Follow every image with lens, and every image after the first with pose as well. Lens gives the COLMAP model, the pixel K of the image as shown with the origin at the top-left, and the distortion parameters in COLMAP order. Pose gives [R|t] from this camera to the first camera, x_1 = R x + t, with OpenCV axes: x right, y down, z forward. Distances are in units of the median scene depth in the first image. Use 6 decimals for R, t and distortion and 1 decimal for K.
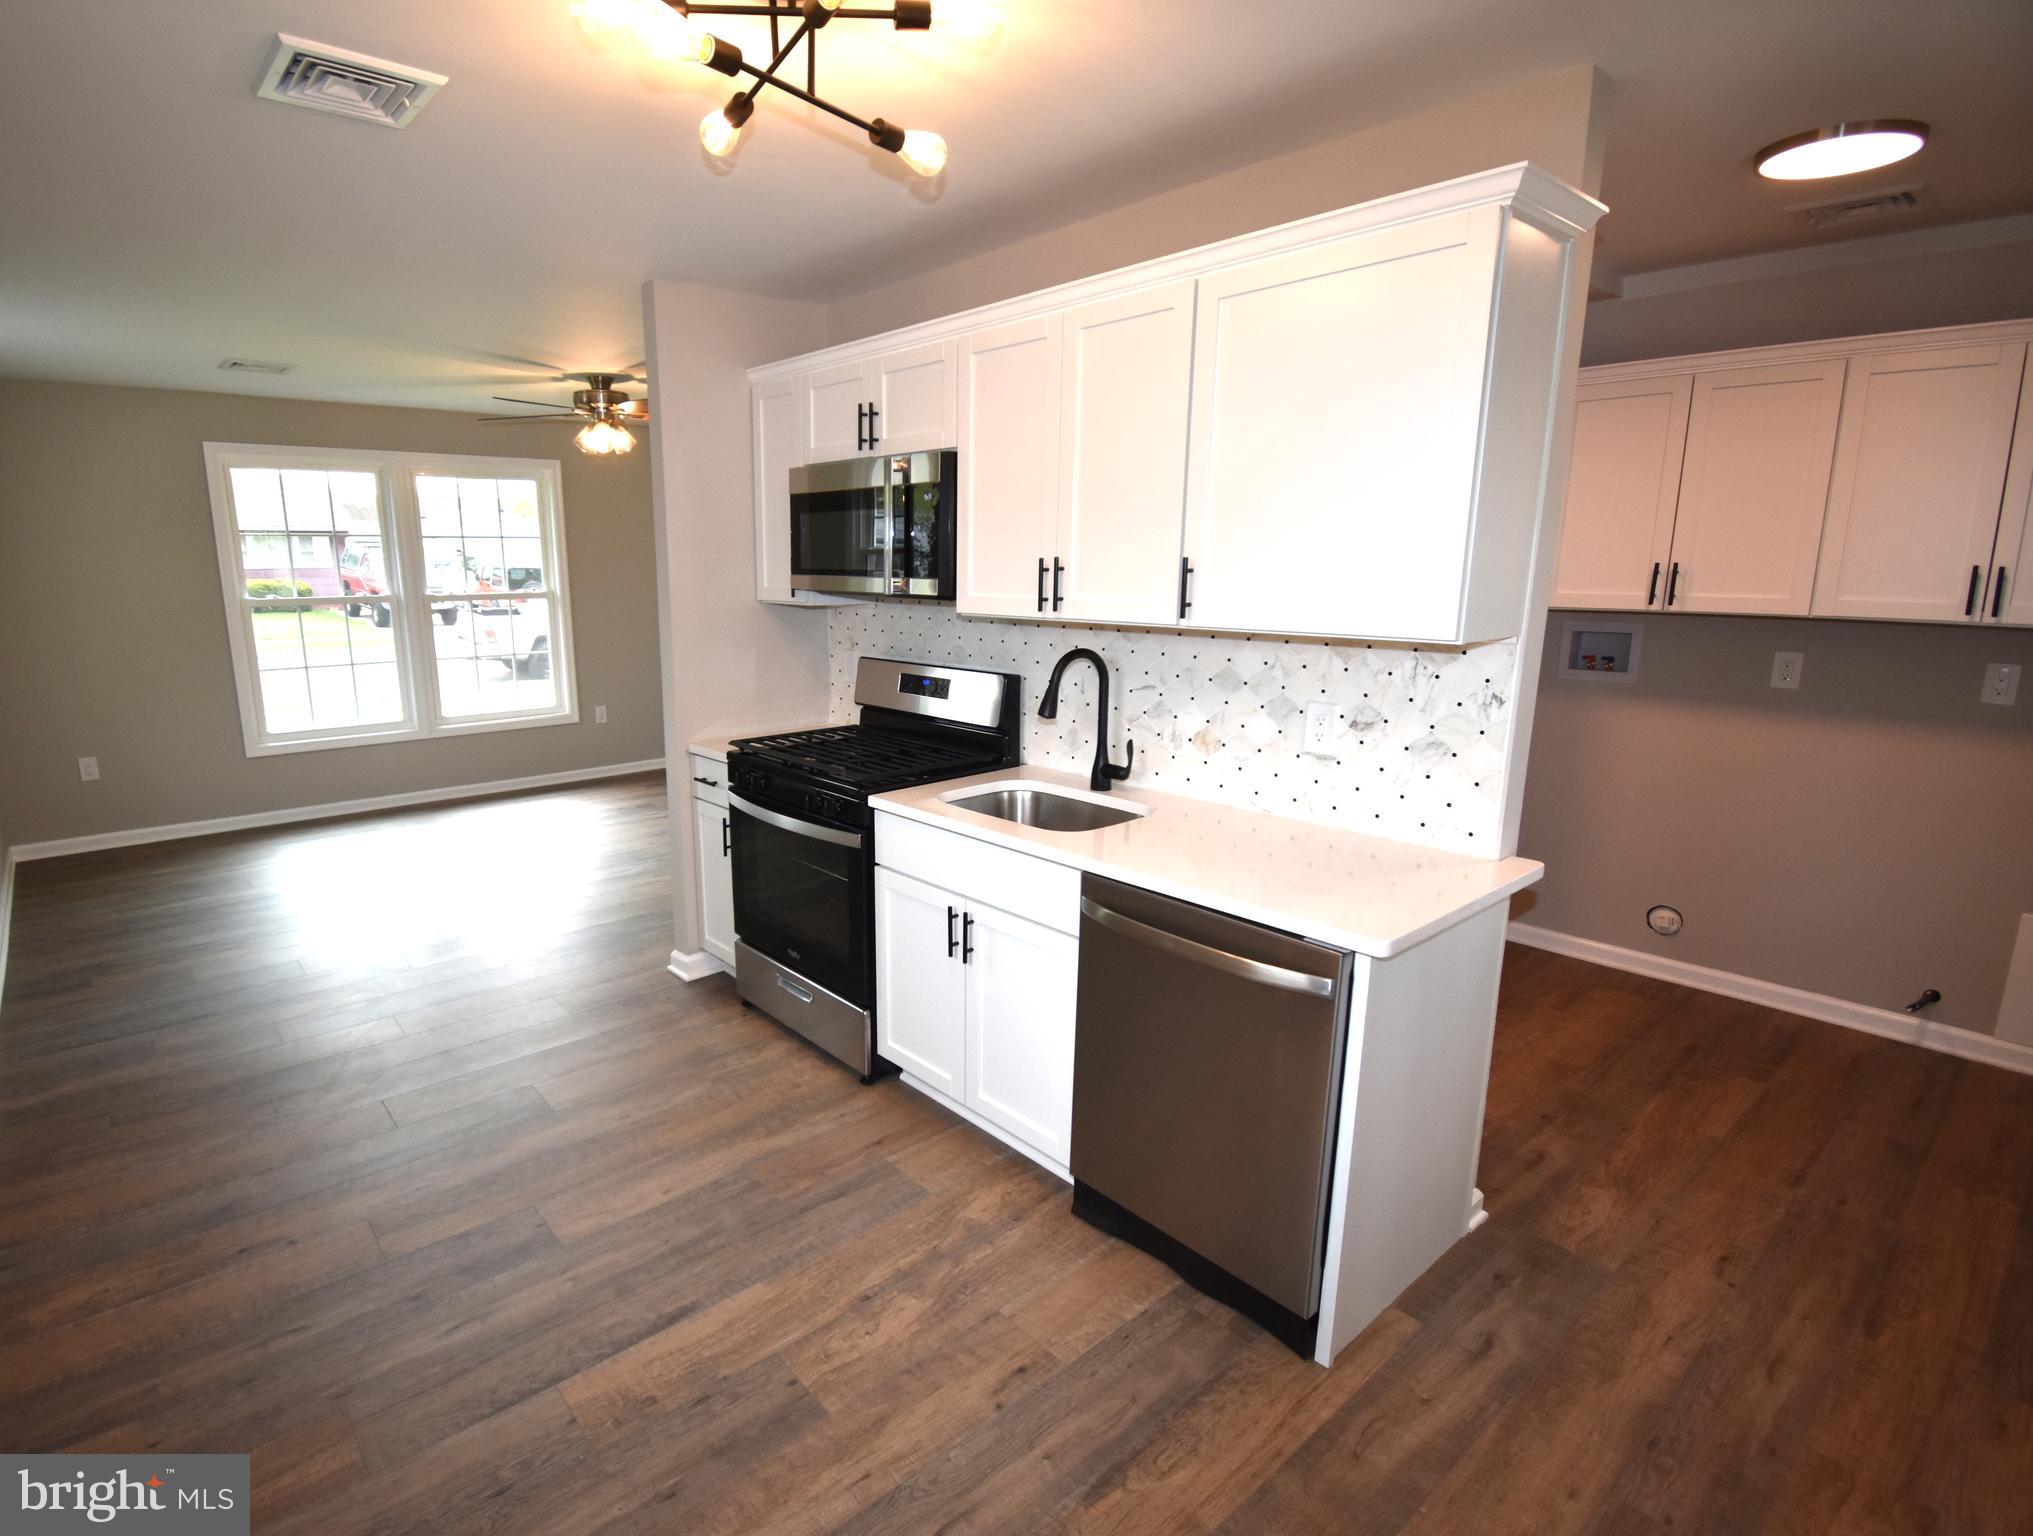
lens RADIAL K [[1021.9, 0, 885.1], [0, 1021.9, 769.9], [0, 0, 1]] dist [0.016075, -0.024115]
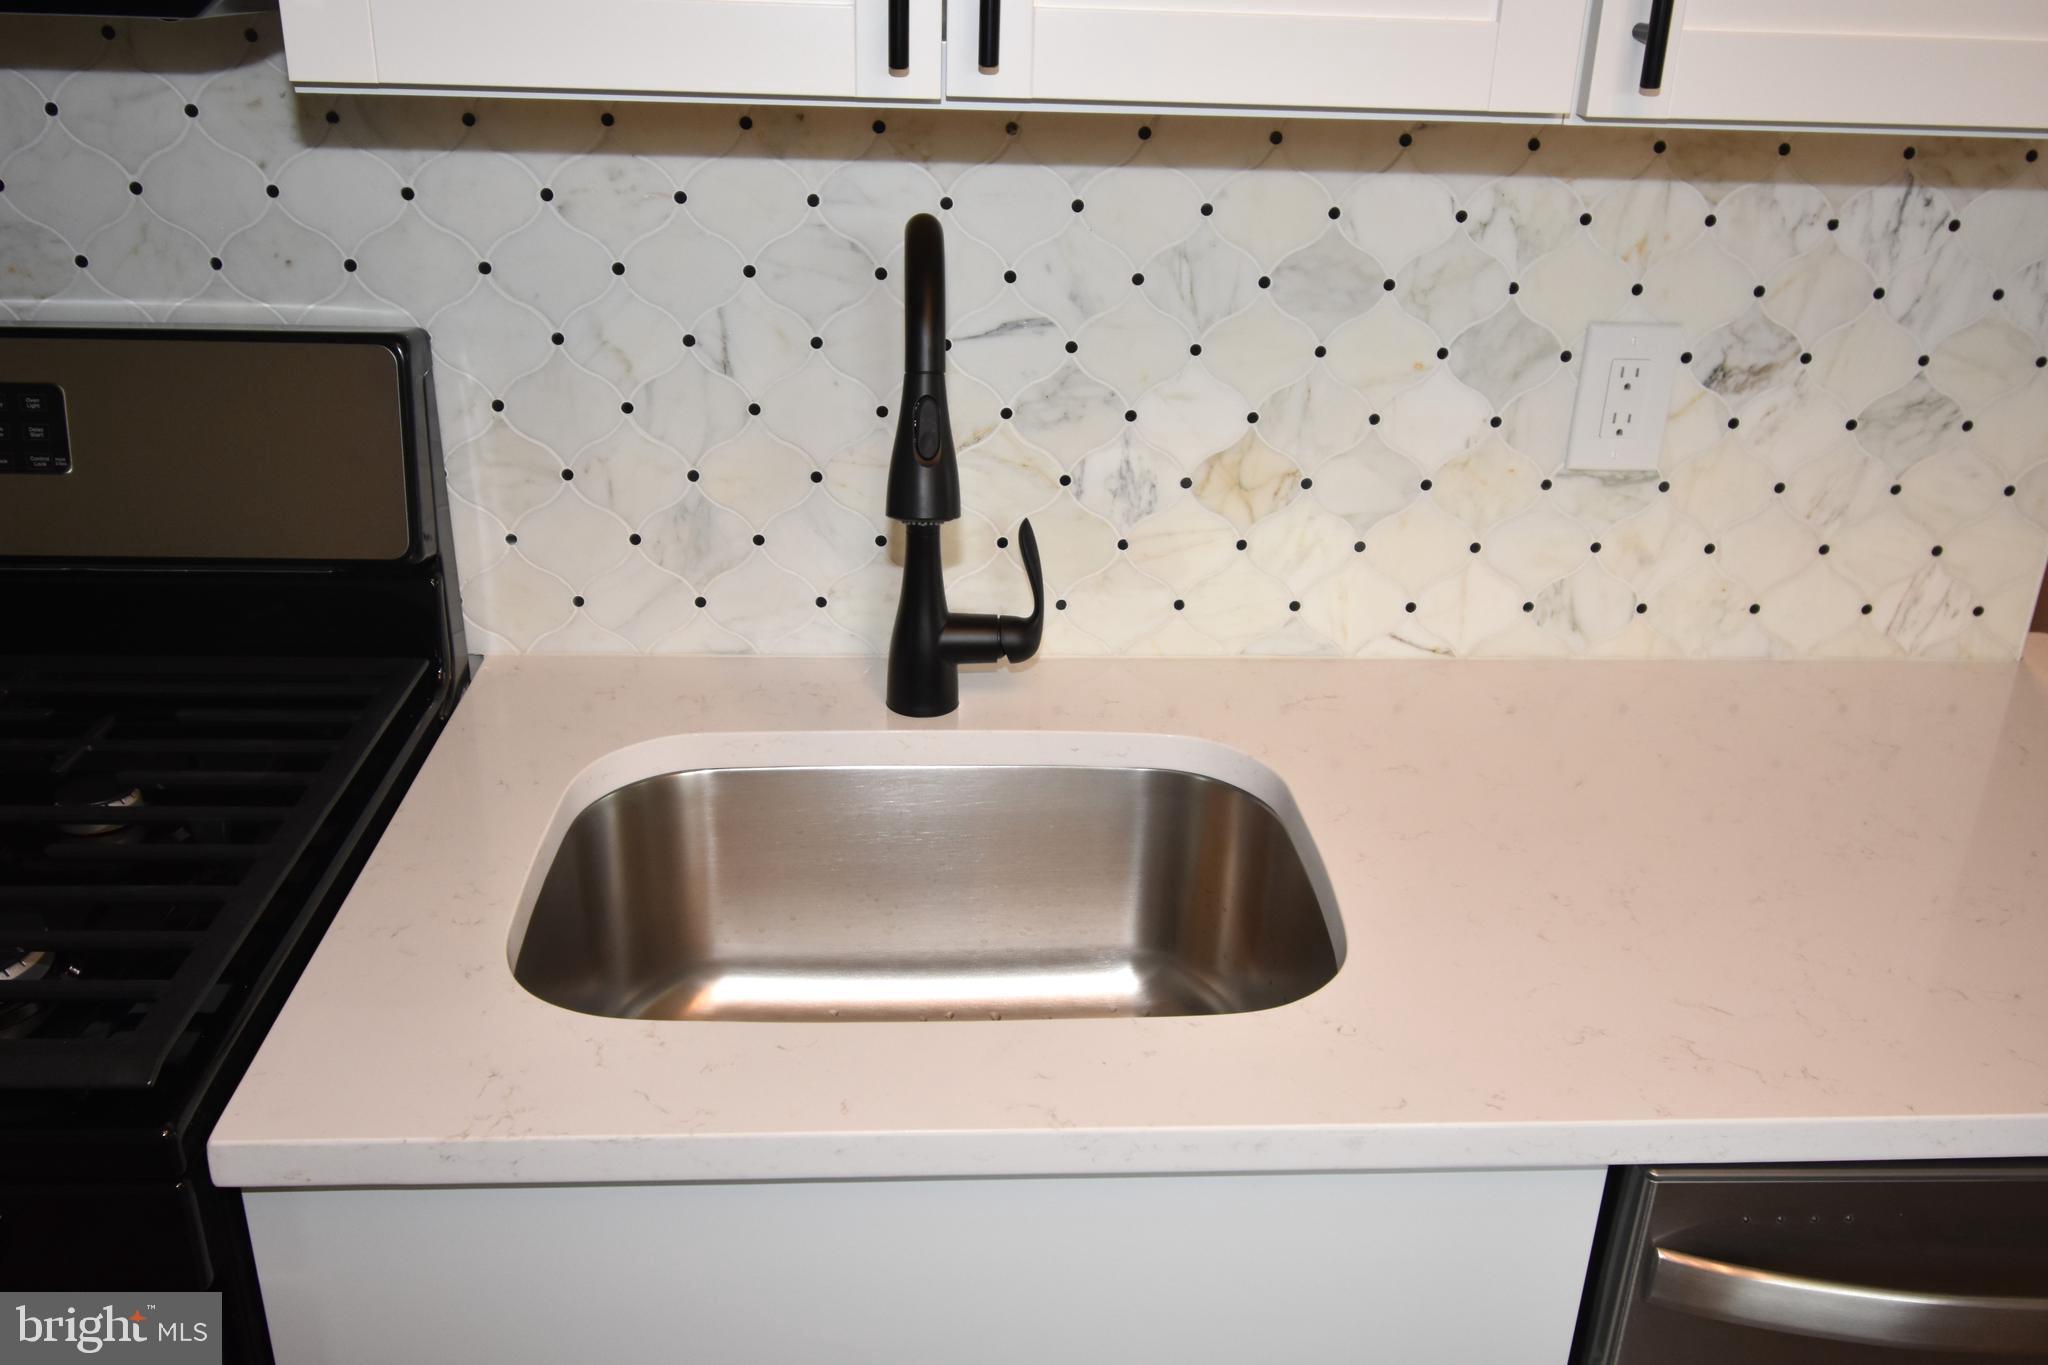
lens RADIAL K [[1764.4, 0, 1024.0], [0, 1764.4, 682.5], [0, 0, 1]] dist [0.000710, -0.002257]
pose [[0.572059, -0.301535, 0.762774, -0.162659], [0.134186, 0.951848, 0.275643, -0.131498], [-0.809162, -0.055331, 0.584975, 0.757509]]
